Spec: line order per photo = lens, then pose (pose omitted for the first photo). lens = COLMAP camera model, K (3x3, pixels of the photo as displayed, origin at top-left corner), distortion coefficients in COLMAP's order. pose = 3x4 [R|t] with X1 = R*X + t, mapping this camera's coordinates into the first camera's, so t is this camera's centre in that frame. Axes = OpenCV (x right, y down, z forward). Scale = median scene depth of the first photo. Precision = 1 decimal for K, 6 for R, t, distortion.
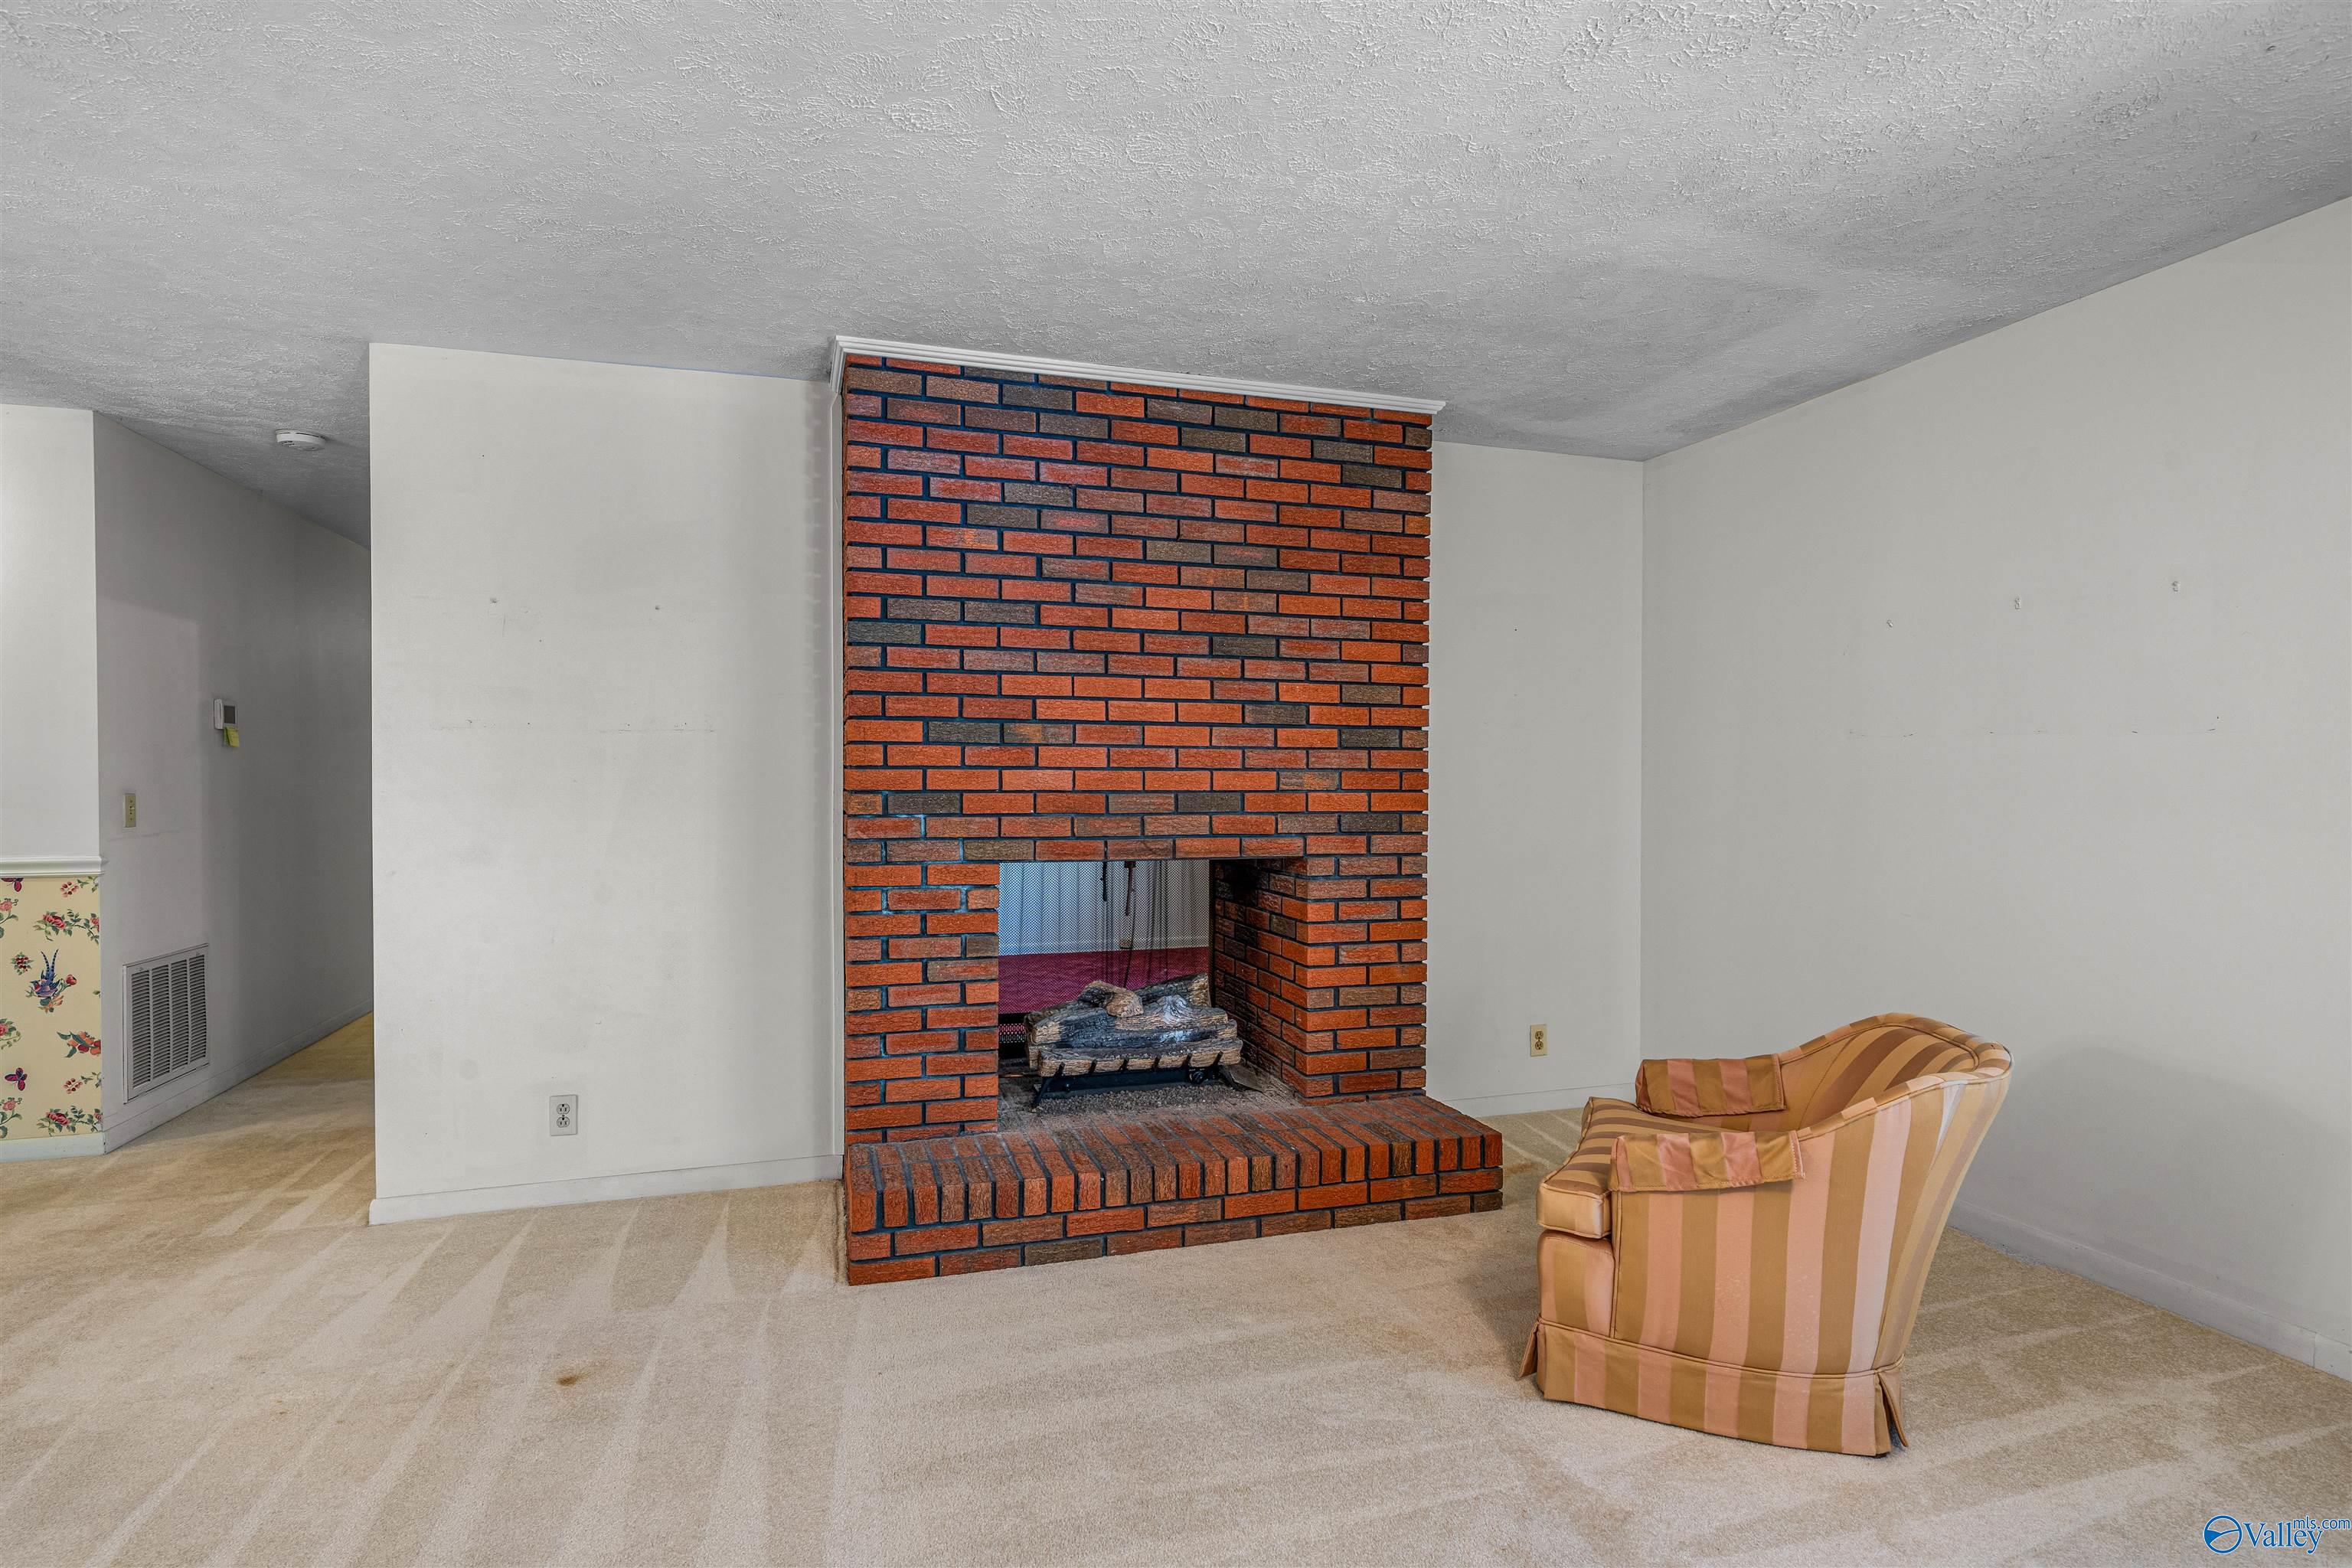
lens RADIAL K [[1162.1, 0, 1165.1], [0, 1162.1, 795.4], [0, 0, 1]] dist [0.001424, -0.000342]
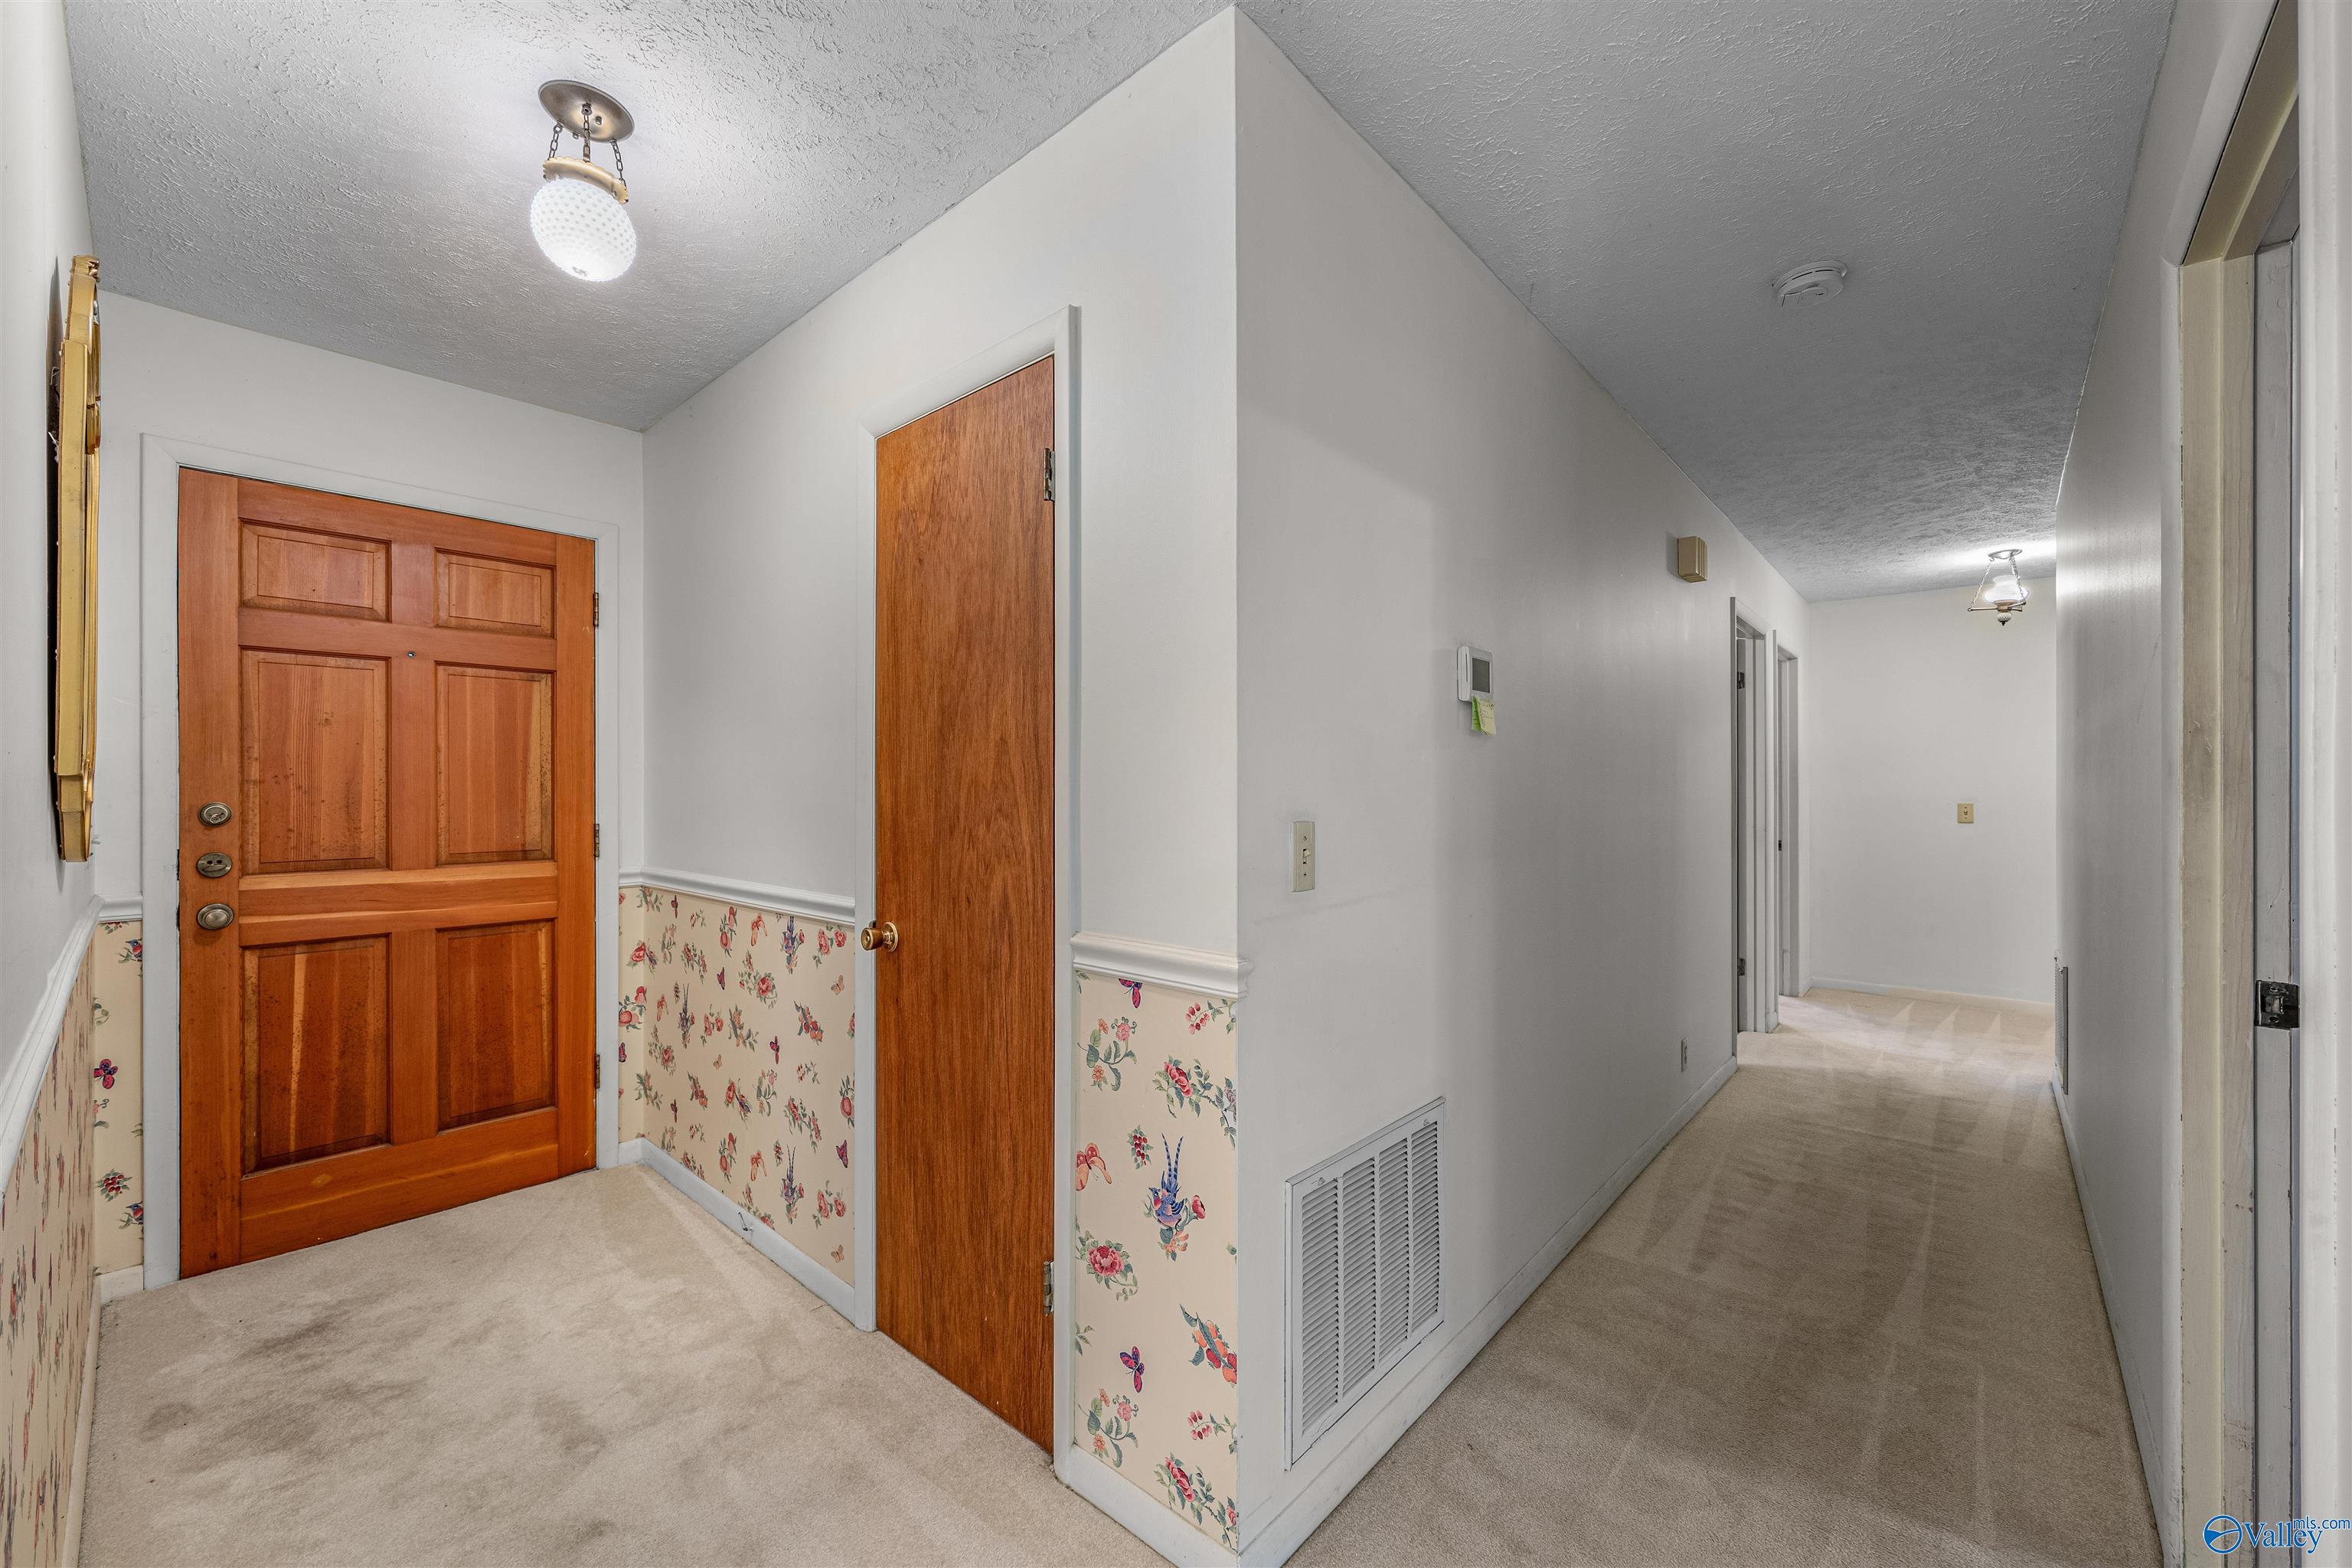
lens RADIAL K [[912.6, 0, 1176.0], [0, 912.6, 784.0], [0, 0, 1]] dist [-0.004449, -0.000208]
pose [[0.524257, -0.007865, -0.851524, -0.691321], [-0.012992, 0.999767, -0.017233, -0.011671], [0.851461, 0.020098, 0.524033, 0.878966]]
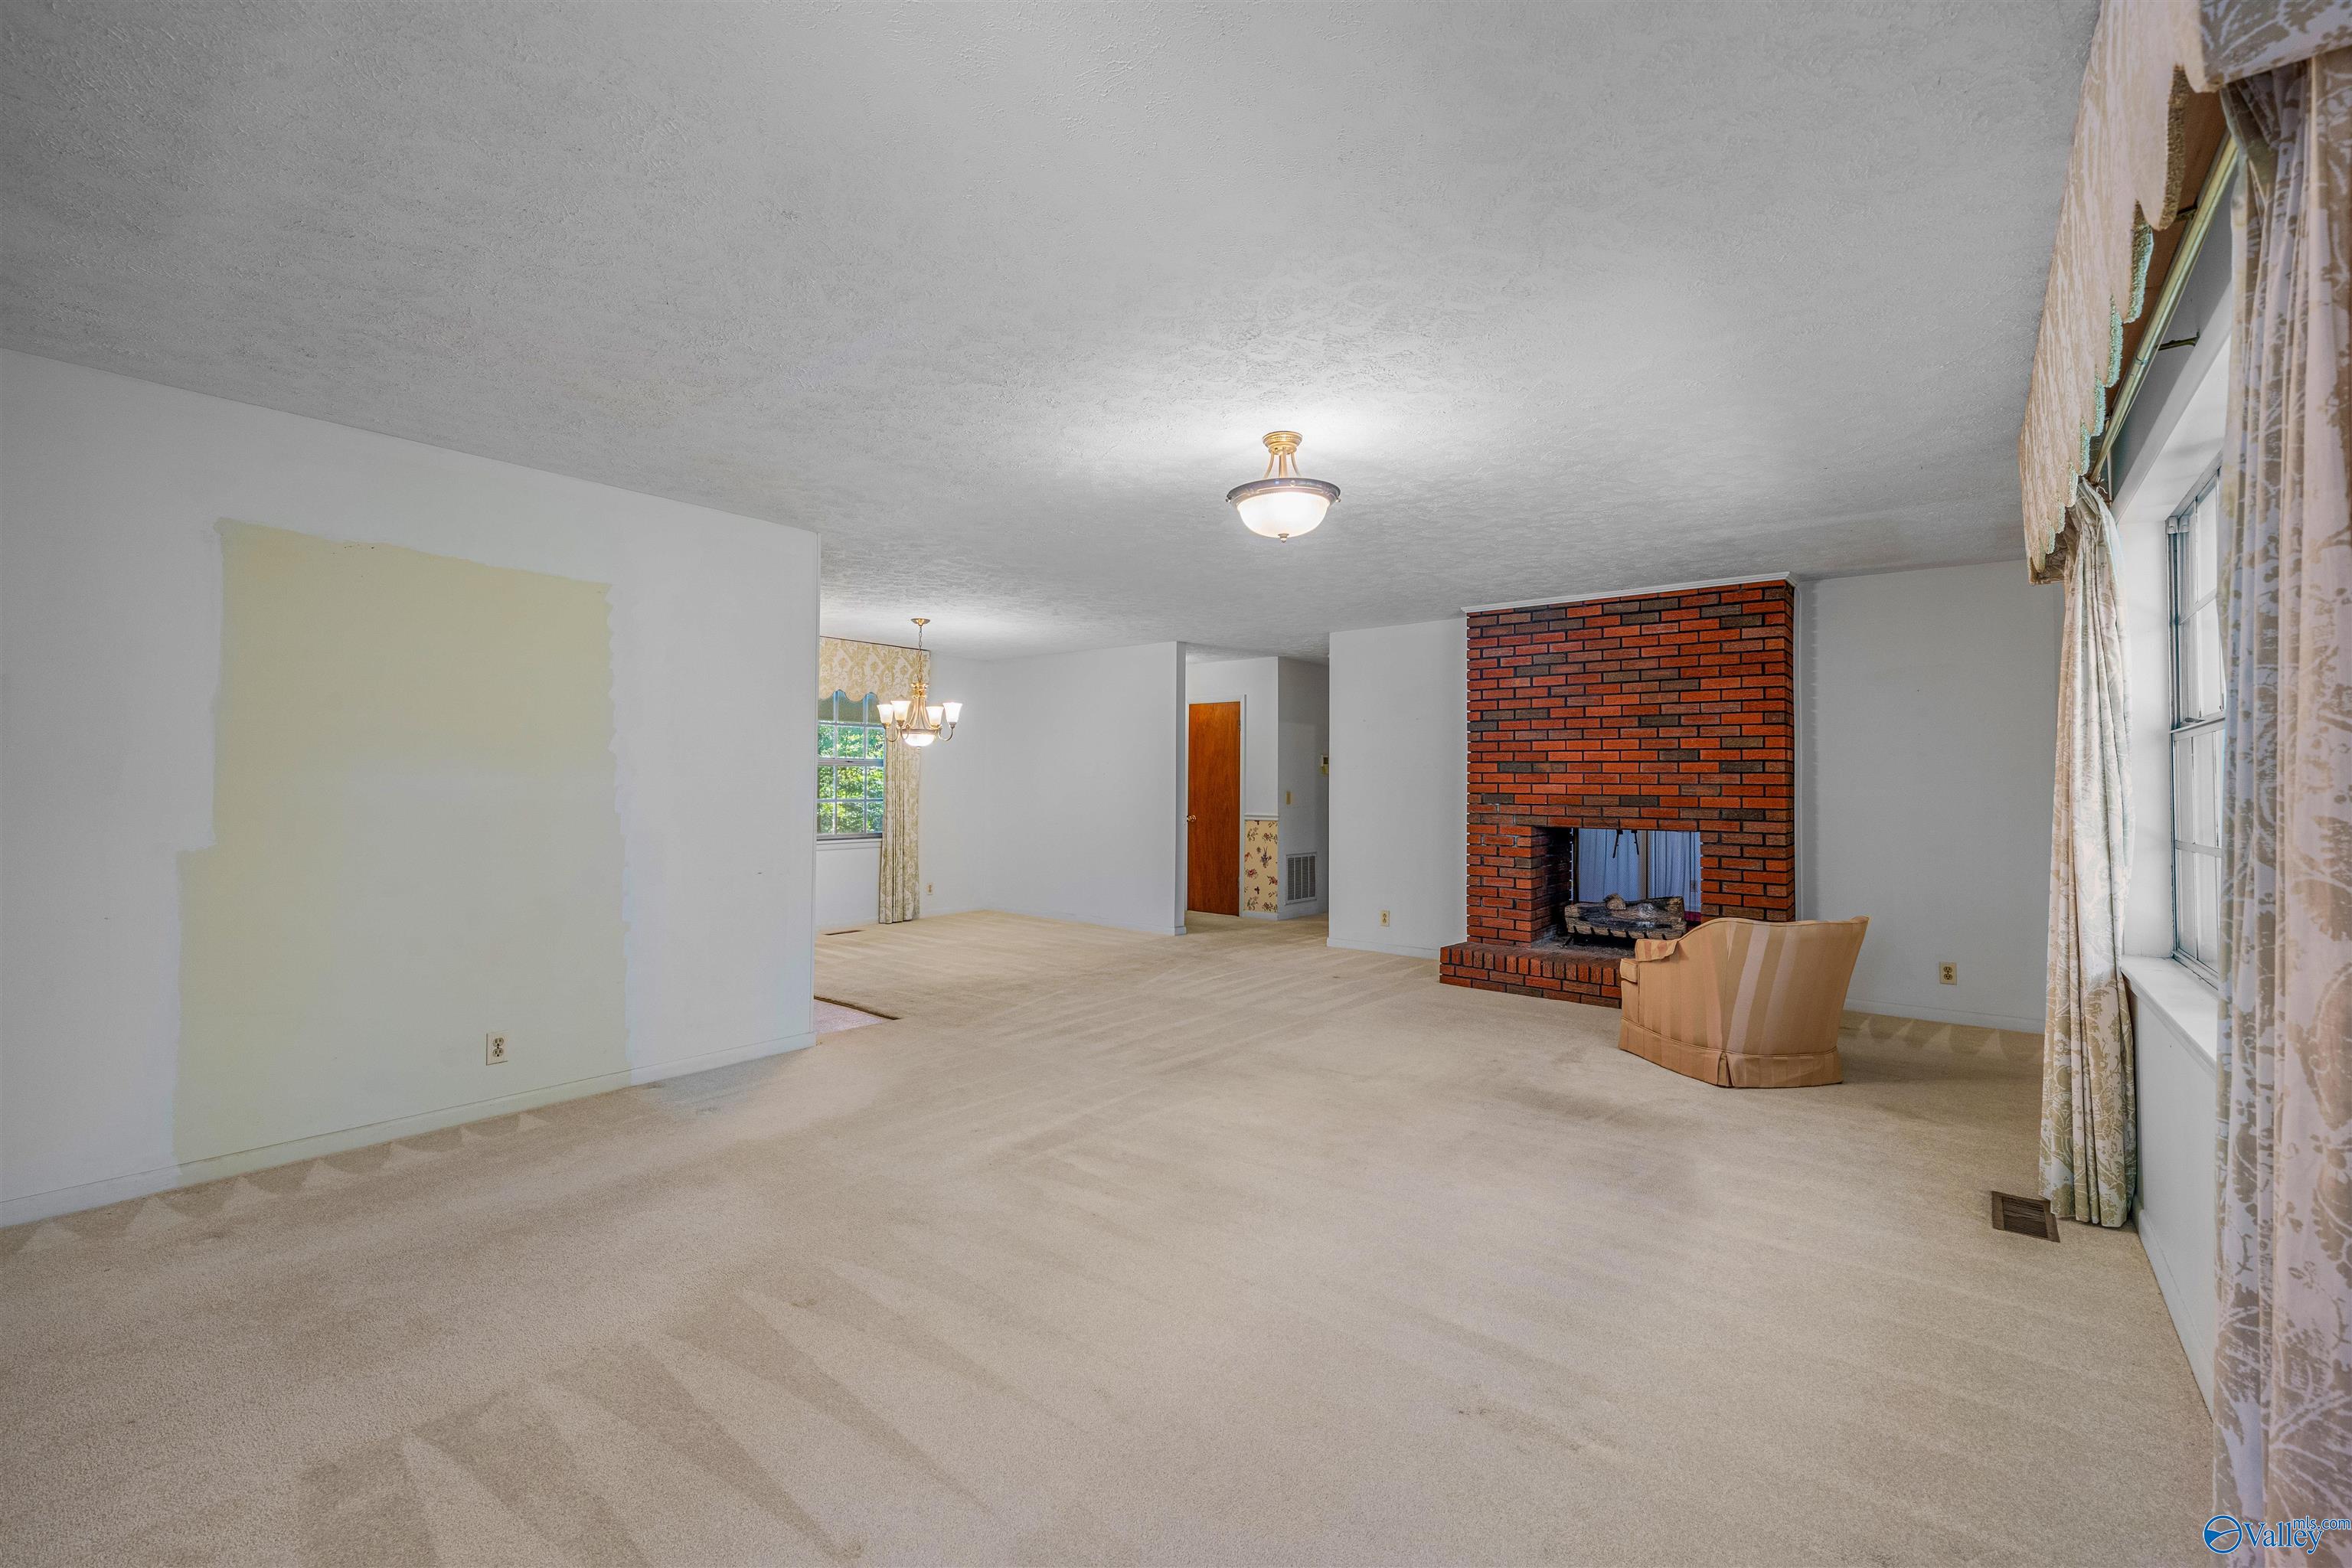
lens RADIAL K [[946.8, 0, 1169.1], [0, 946.8, 790.3], [0, 0, 1]] dist [-0.000683, -0.000011]
pose [[0.565288, 0.008183, -0.824853, 0.911142], [-0.018164, 0.999832, -0.002529, 0.006220], [0.824693, 0.016413, 0.565342, -0.565306]]
